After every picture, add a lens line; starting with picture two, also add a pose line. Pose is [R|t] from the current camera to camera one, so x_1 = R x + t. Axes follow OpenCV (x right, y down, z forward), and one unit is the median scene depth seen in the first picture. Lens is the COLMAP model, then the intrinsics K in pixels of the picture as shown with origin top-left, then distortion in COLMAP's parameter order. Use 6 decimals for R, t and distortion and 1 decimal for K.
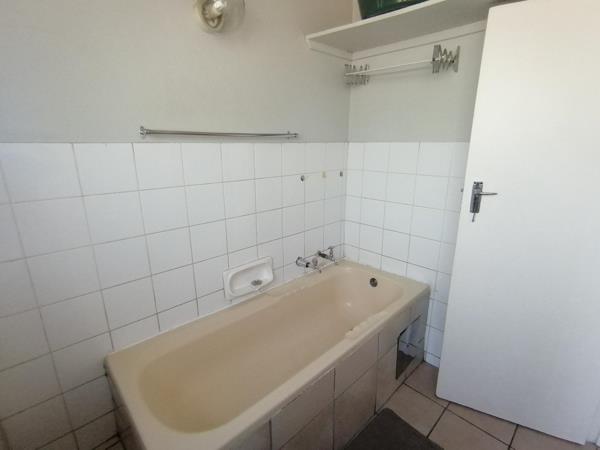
lens RADIAL K [[294.1, 0, 300.0], [0, 294.1, 225.0], [0, 0, 1]] dist [0.004958, -0.001064]
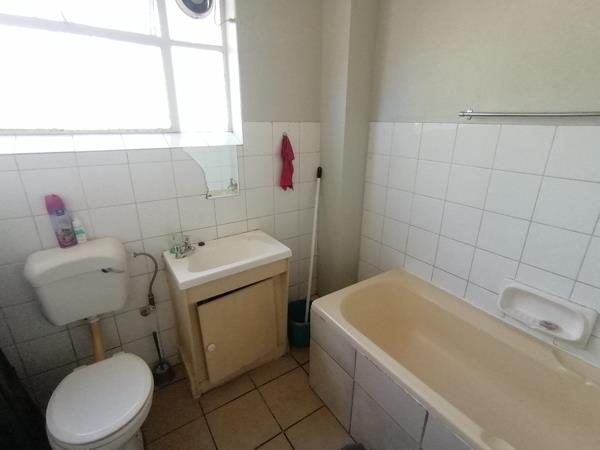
lens RADIAL K [[294.1, 0, 300.0], [0, 294.1, 225.0], [0, 0, 1]] dist [0.004958, -0.001064]
pose [[-0.178686, 0.327689, -0.927734, 0.600989], [-0.278407, 0.887535, 0.367113, -0.126131], [0.943695, 0.323886, -0.067359, 0.437402]]
